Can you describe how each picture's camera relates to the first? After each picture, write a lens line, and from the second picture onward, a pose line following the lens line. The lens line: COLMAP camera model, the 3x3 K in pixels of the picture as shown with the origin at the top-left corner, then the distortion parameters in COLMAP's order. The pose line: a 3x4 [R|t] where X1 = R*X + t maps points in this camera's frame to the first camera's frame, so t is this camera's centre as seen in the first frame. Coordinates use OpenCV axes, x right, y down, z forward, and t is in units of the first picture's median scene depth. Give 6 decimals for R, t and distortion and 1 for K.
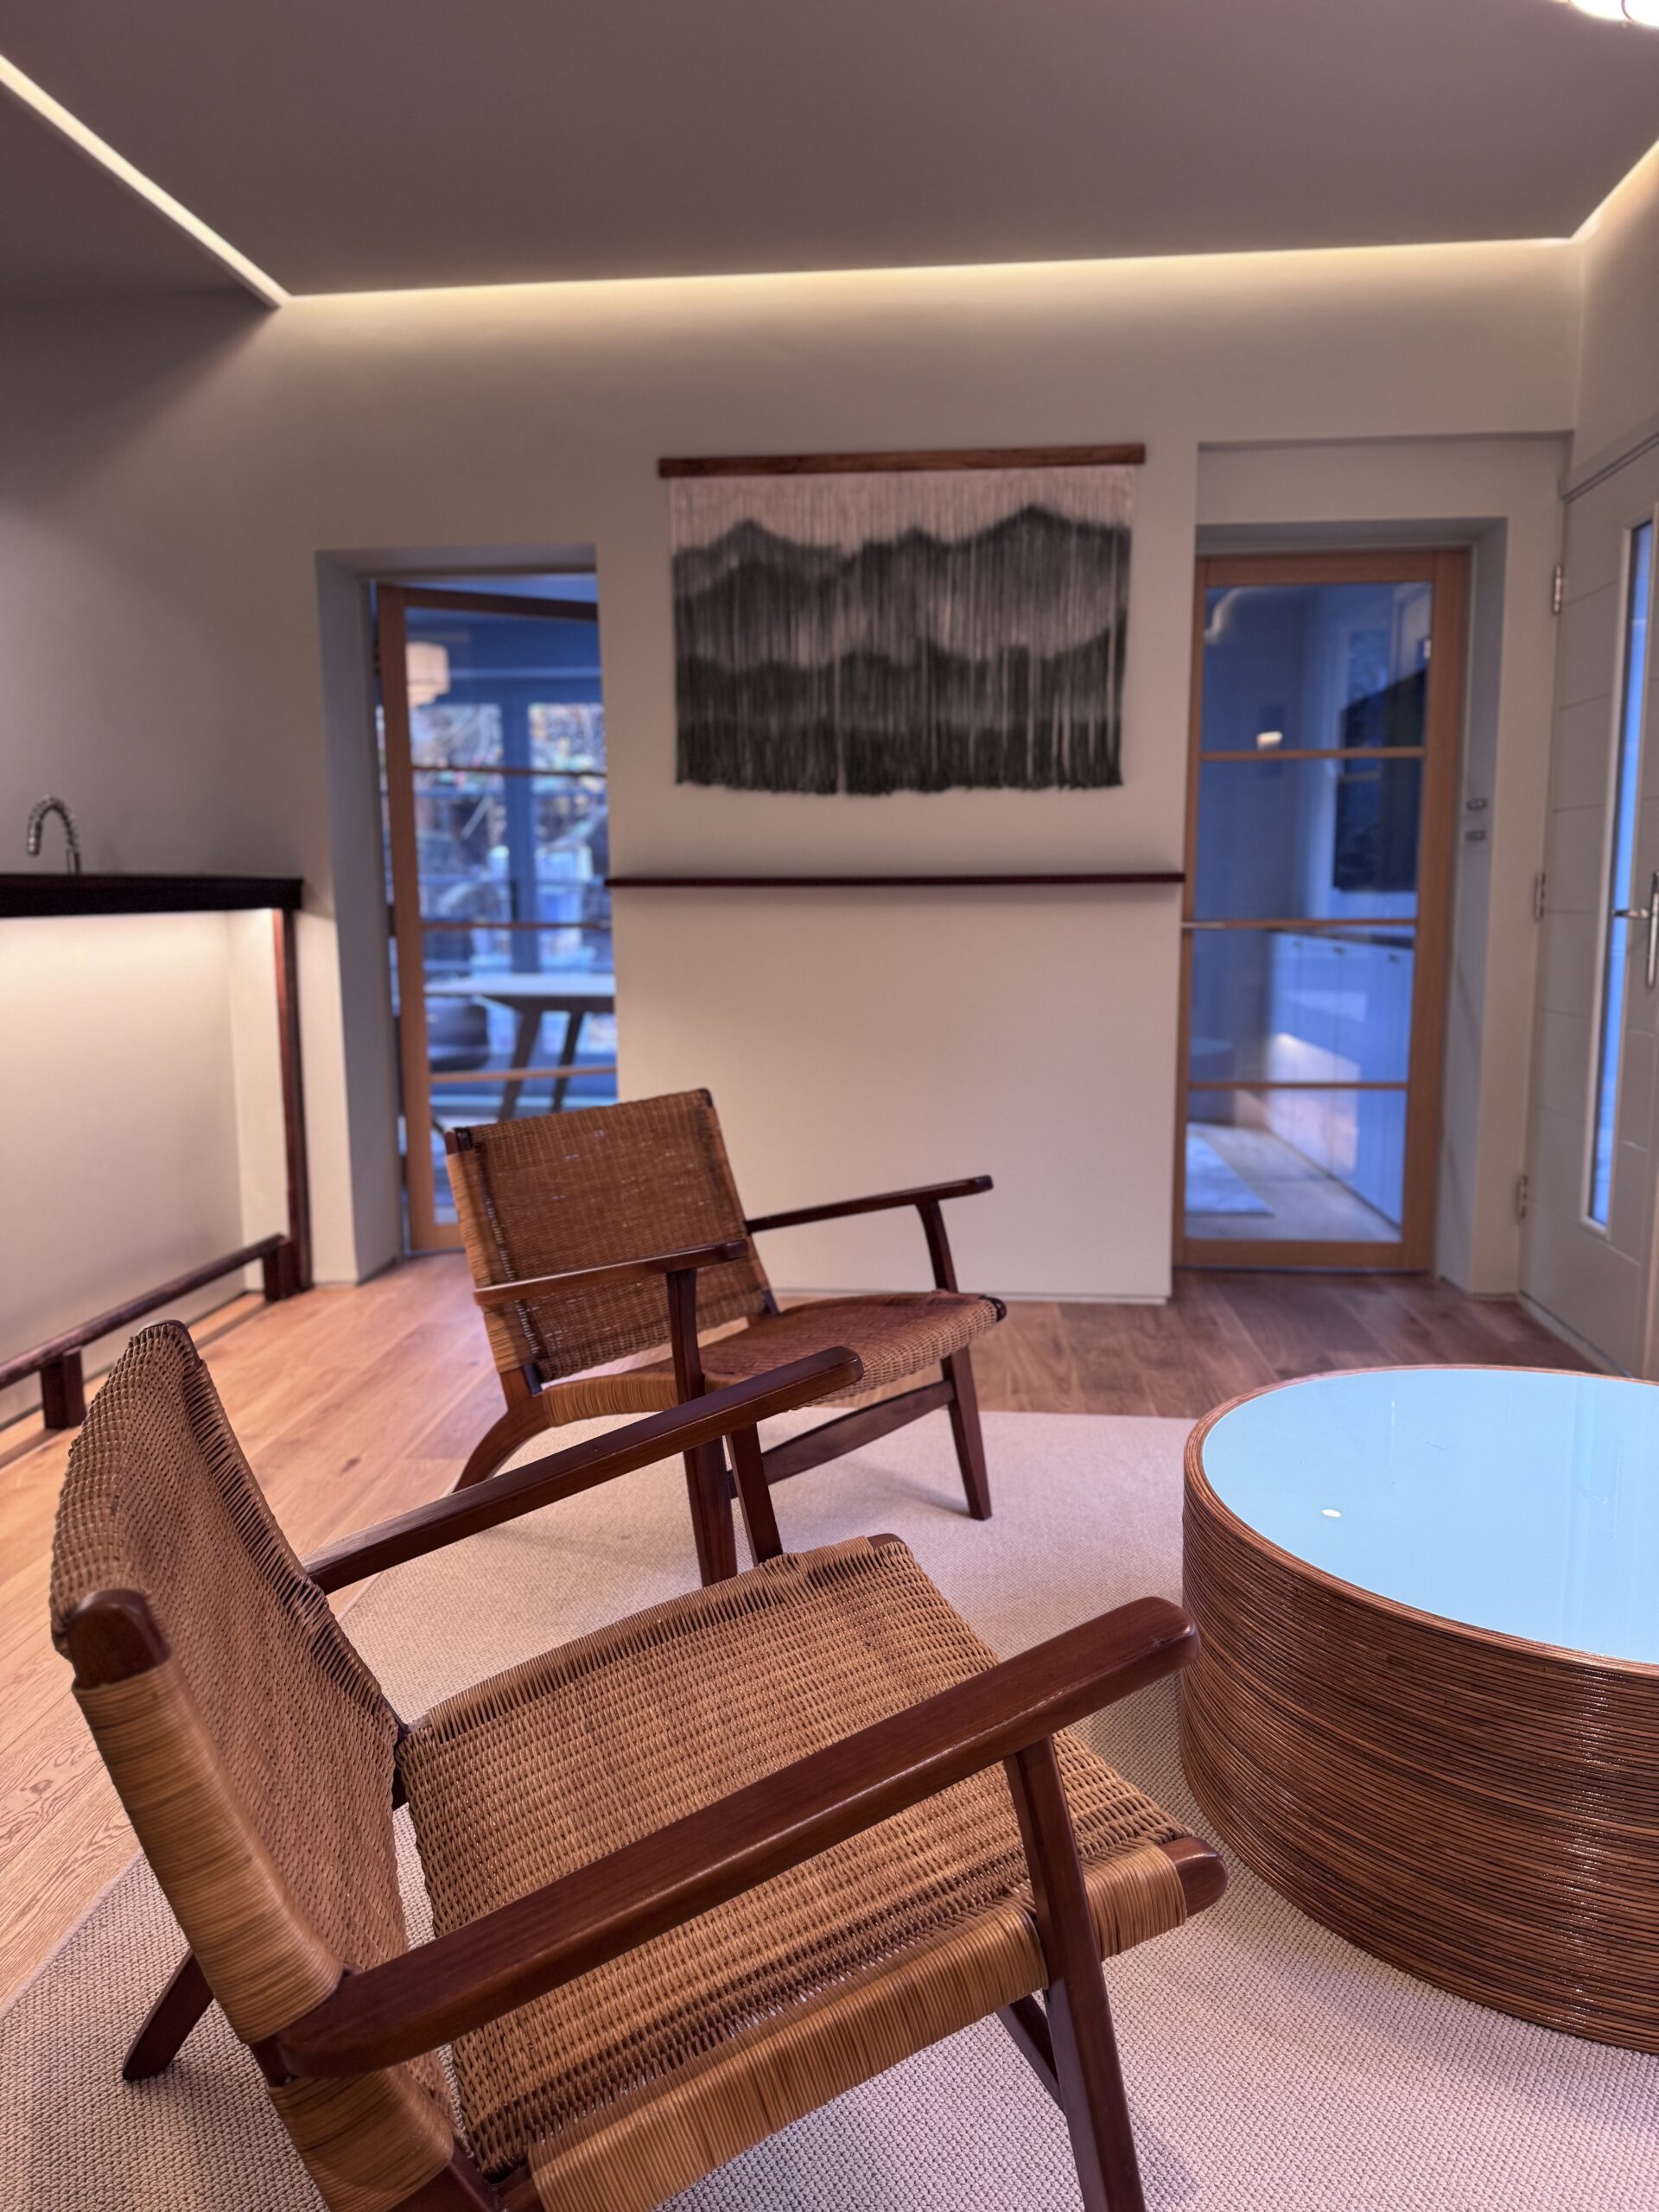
lens RADIAL K [[1542.0, 0, 829.5], [0, 1542.0, 1106.0], [0, 0, 1]] dist [0.114862, -0.121275]
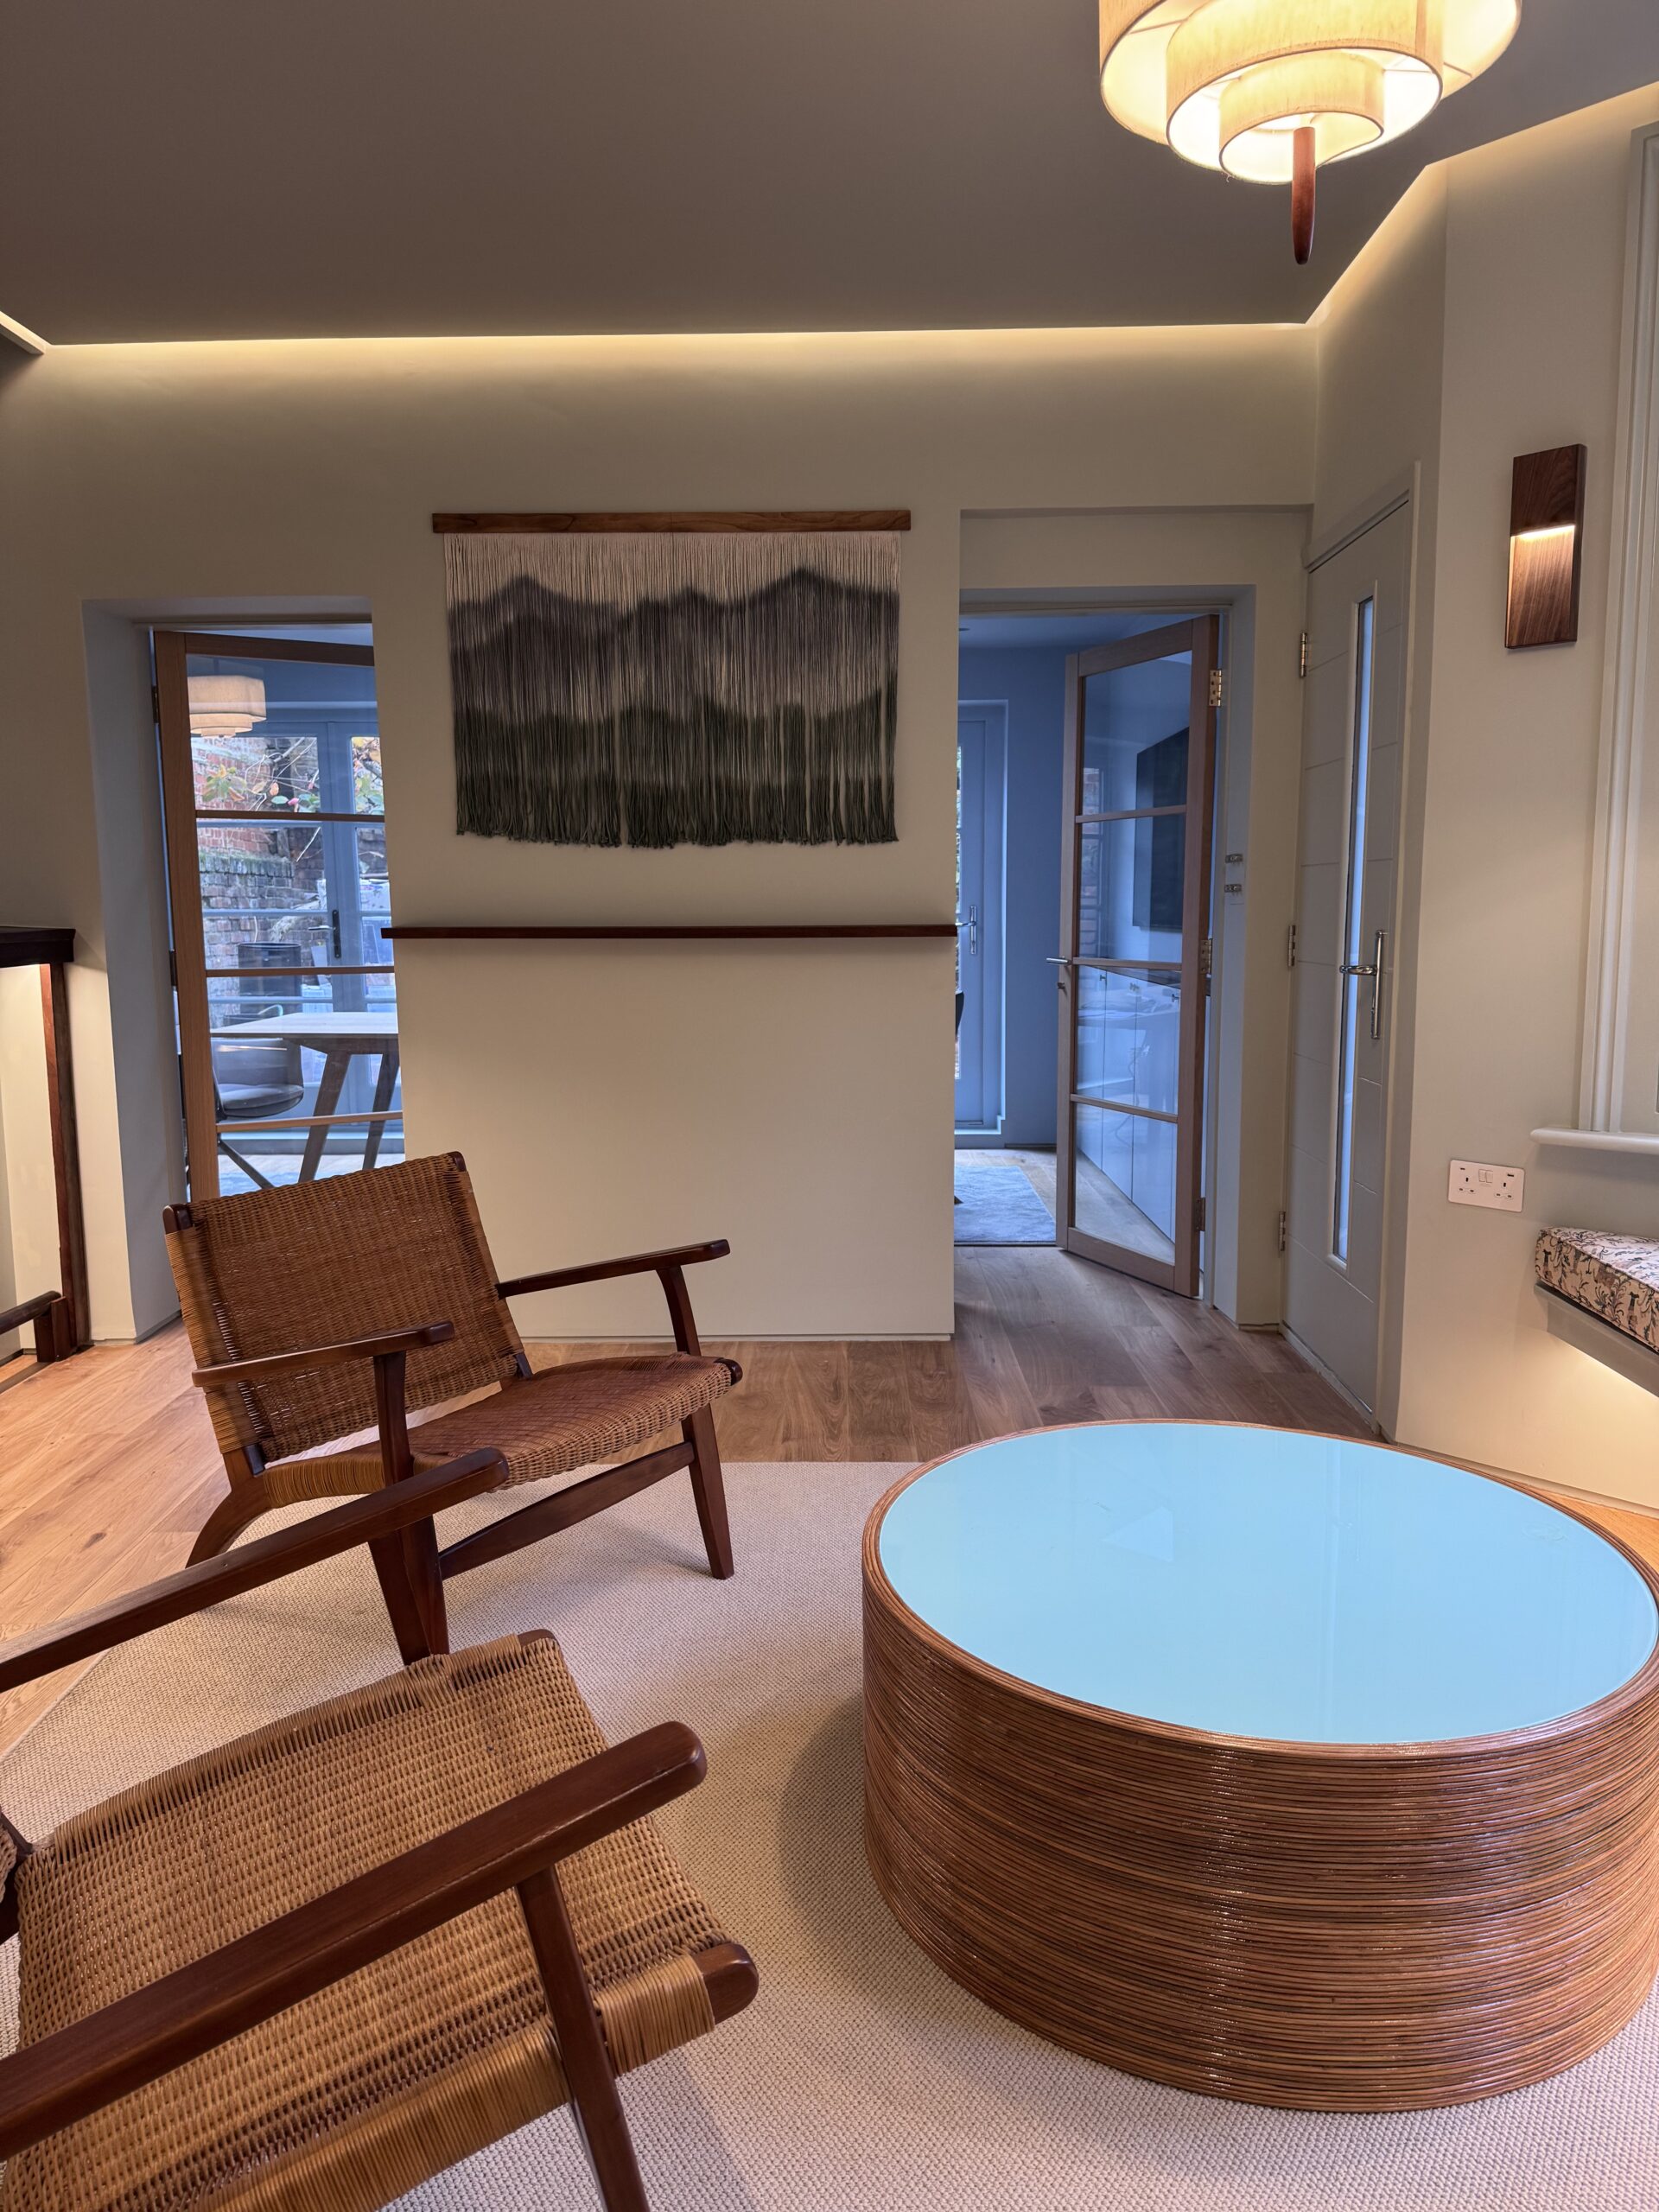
lens RADIAL K [[1532.4, 0, 829.5], [0, 1532.4, 1106.0], [0, 0, 1]] dist [0.124009, -0.153474]
pose [[0.997558, -0.011990, 0.068802, 0.079147], [0.012240, 0.999920, -0.003211, -0.030448], [-0.068758, 0.004046, 0.997625, -0.014434]]
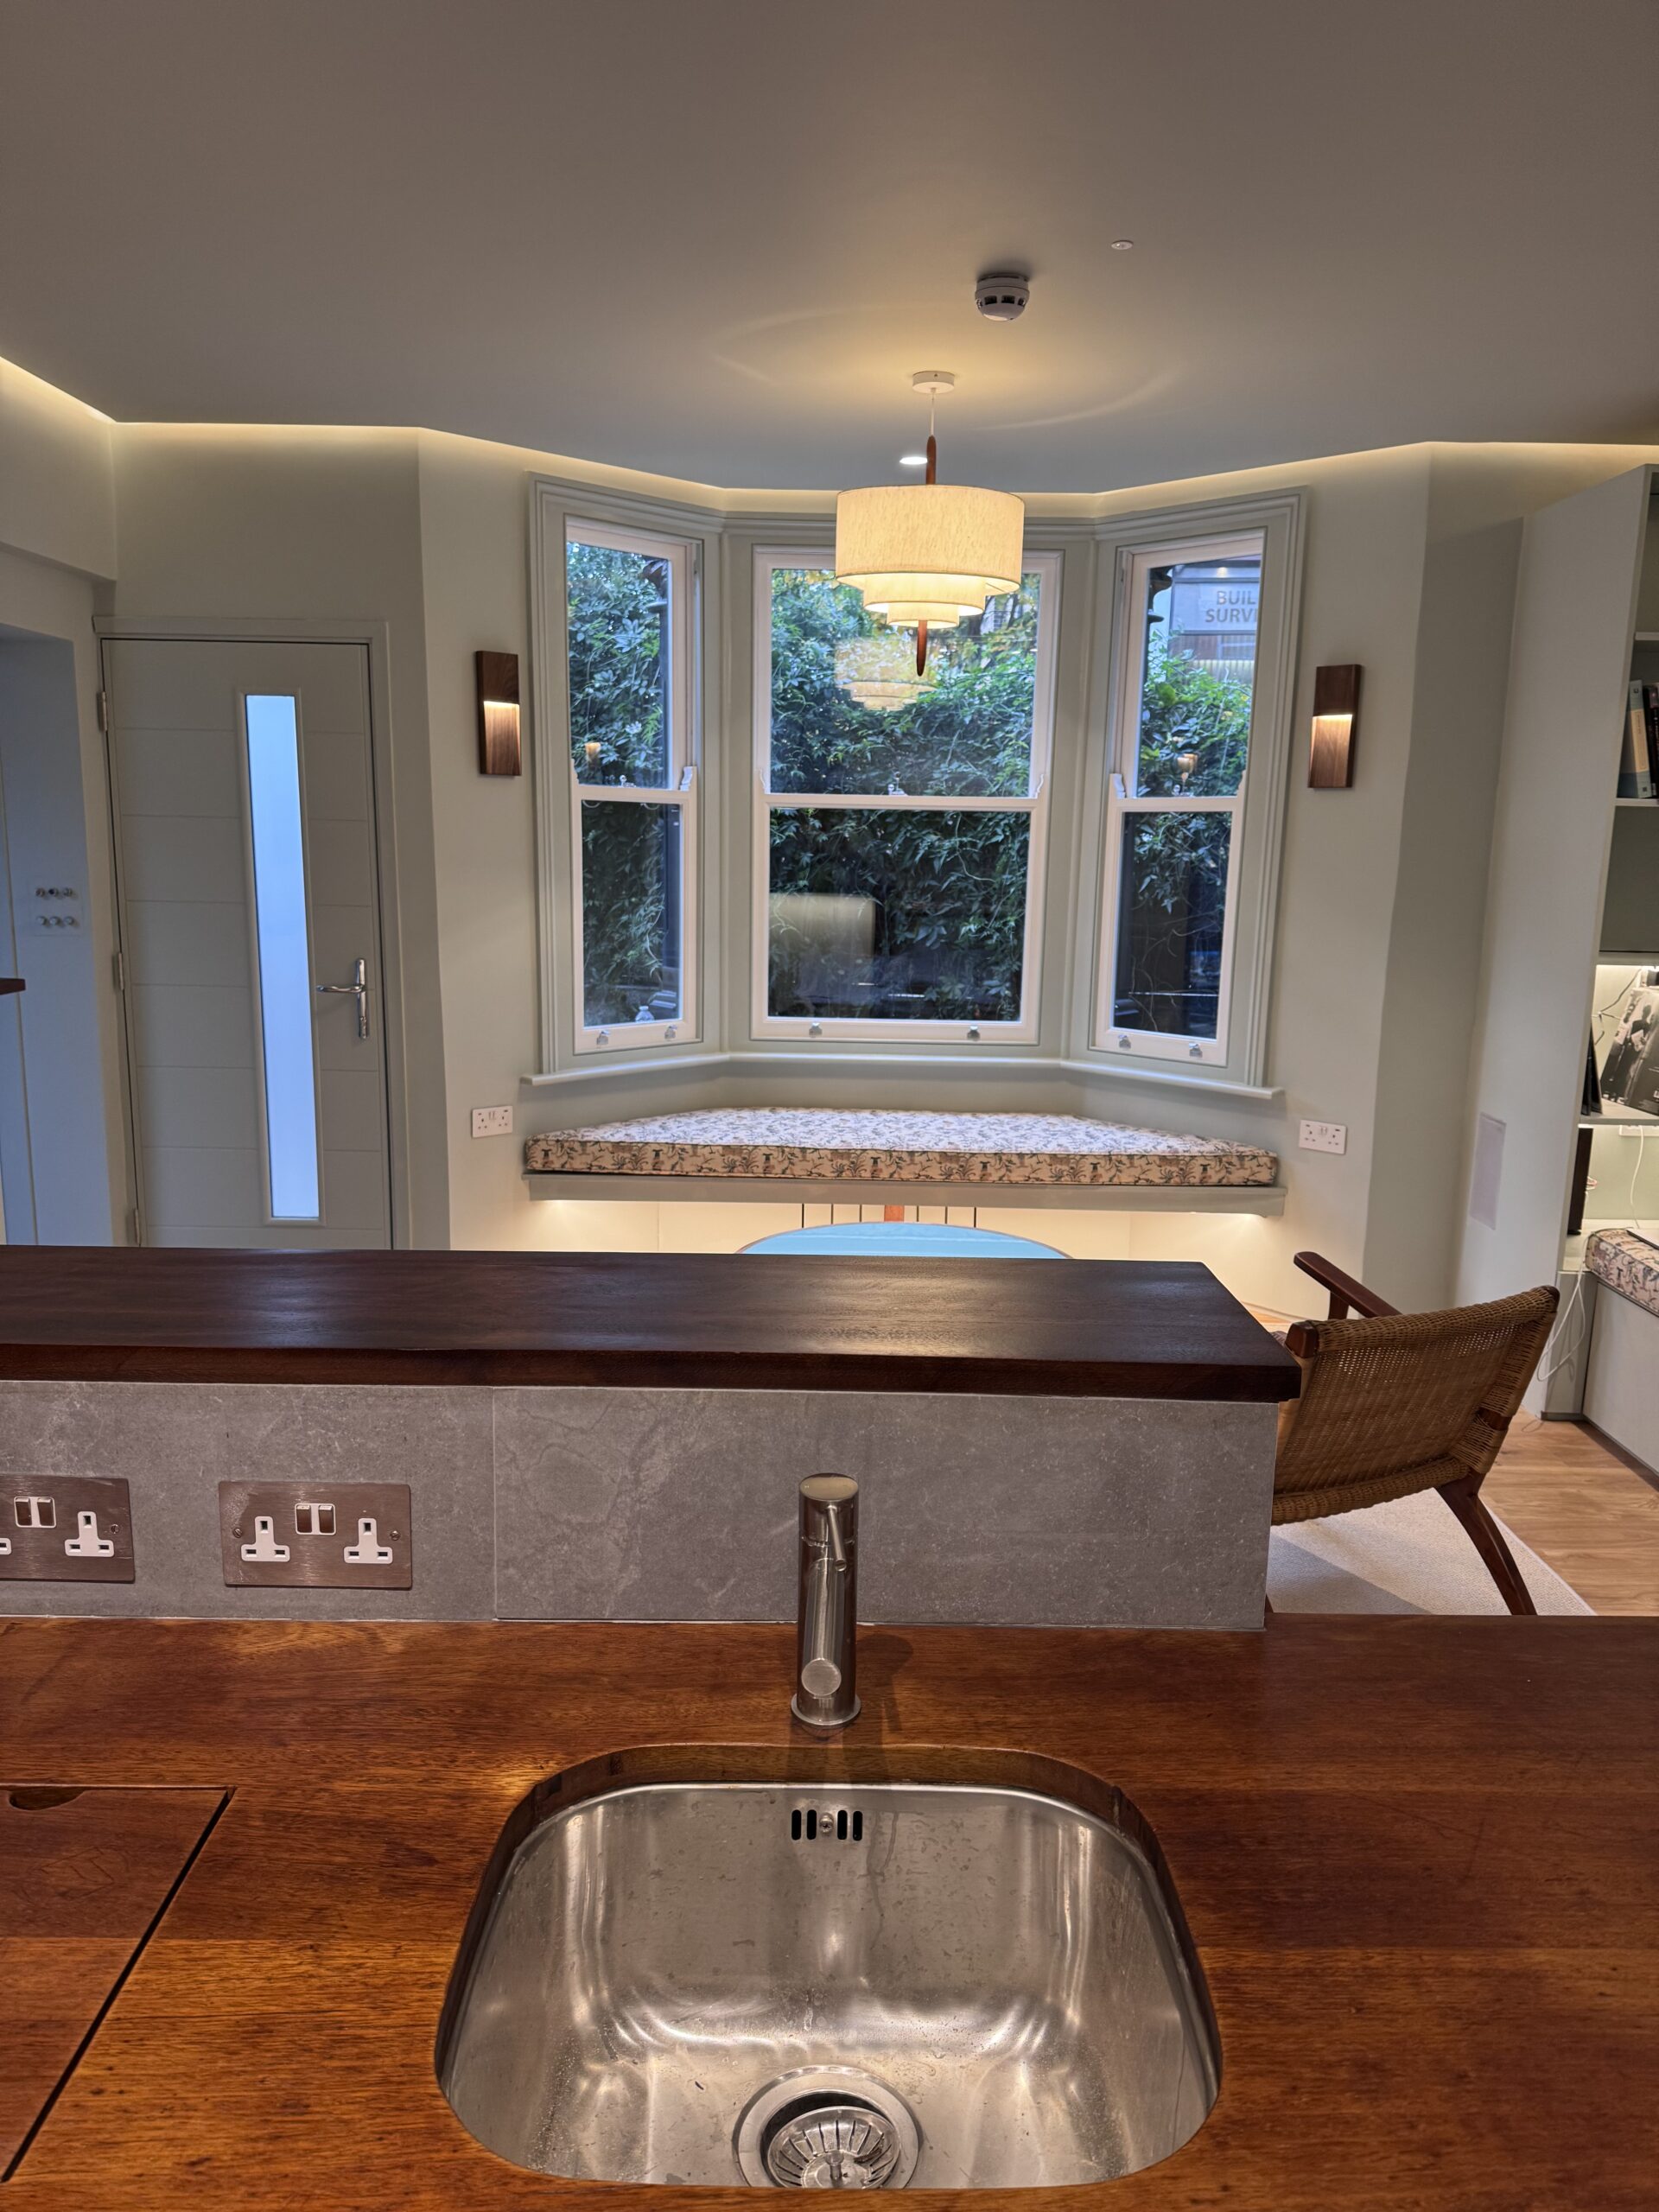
lens RADIAL K [[1512.9, 0, 876.8], [0, 1512.9, 1135.6], [0, 0, 1]] dist [0.053029, -0.146960]
pose [[-0.100604, -0.190779, 0.976464, -0.812649], [0.117089, 0.972353, 0.202039, -0.198656], [-0.988013, 0.134659, -0.075484, 0.612697]]
